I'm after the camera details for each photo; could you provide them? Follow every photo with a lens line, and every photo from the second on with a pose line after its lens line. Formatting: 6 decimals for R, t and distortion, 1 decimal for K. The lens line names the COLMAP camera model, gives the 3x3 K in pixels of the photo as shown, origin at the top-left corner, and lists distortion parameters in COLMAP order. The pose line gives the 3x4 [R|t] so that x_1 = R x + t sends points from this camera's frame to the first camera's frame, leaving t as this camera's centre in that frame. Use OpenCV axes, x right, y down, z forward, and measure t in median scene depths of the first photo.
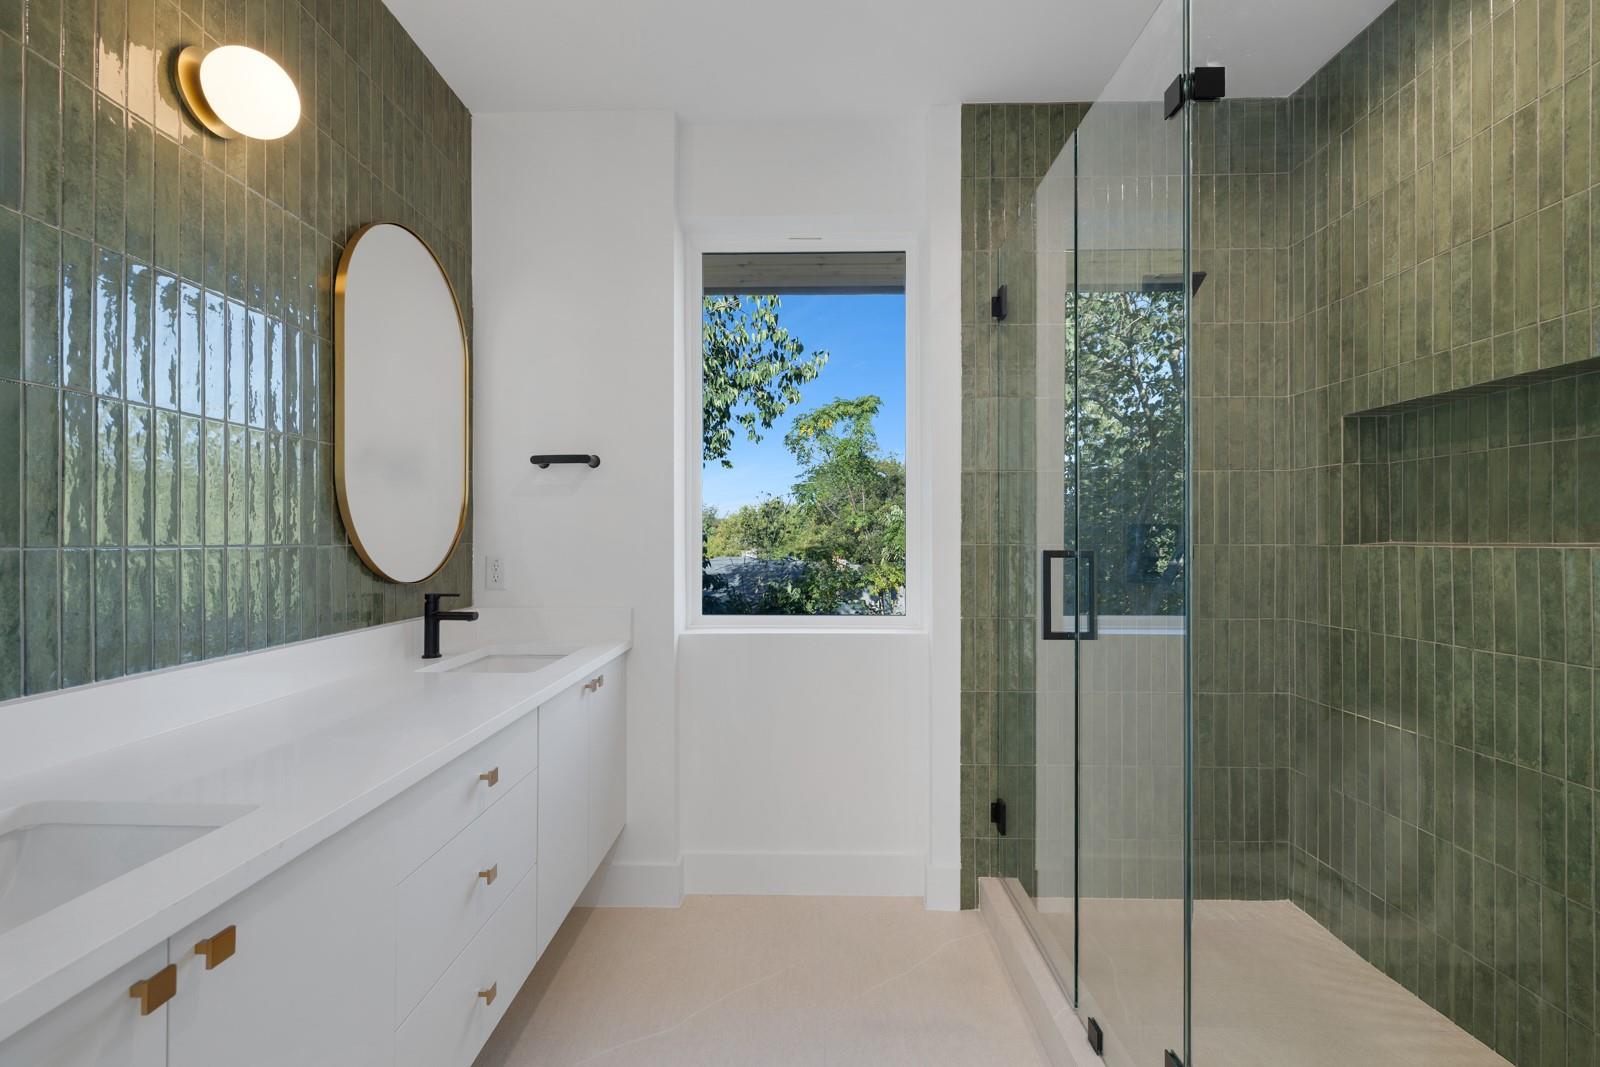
lens RADIAL K [[679.1, 0, 797.3], [0, 679.1, 541.9], [0, 0, 1]] dist [0.001562, 0.000255]
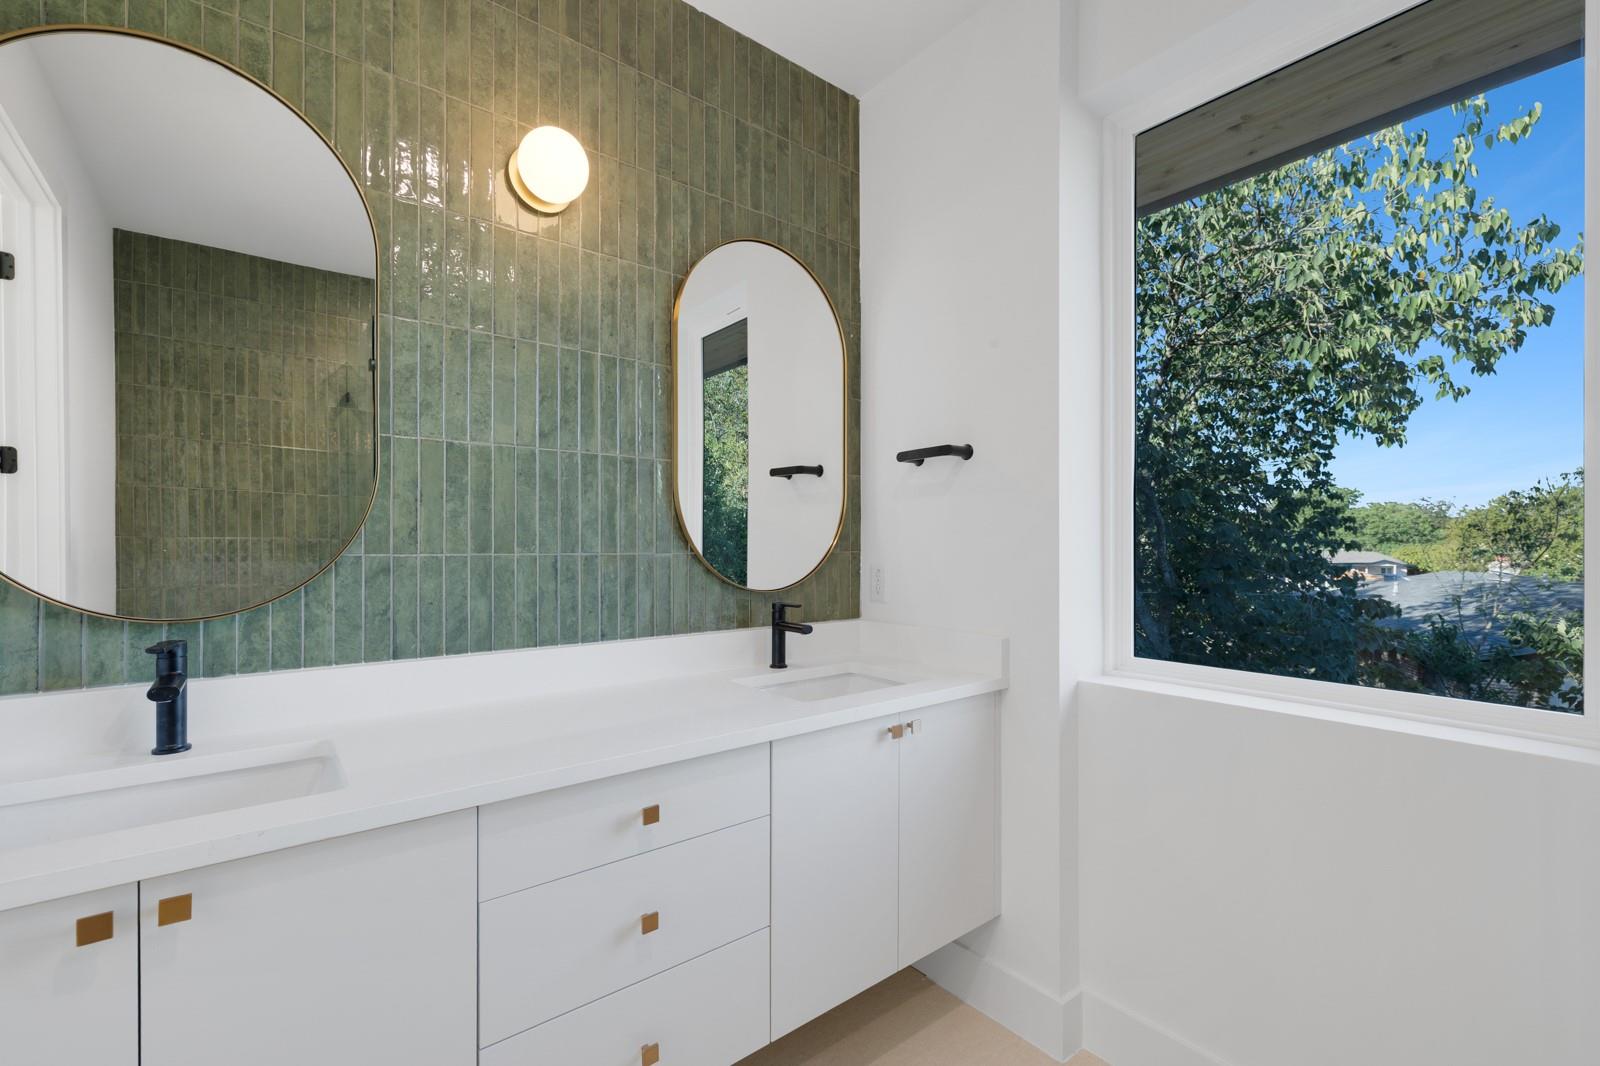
lens RADIAL K [[687.1, 0, 791.9], [0, 687.1, 548.6], [0, 0, 1]] dist [0.001449, 0.000554]
pose [[0.630706, 0.002854, -0.776017, 0.248140], [-0.002971, 0.999995, 0.001263, -0.004072], [0.776016, 0.001509, 0.630711, 0.386288]]
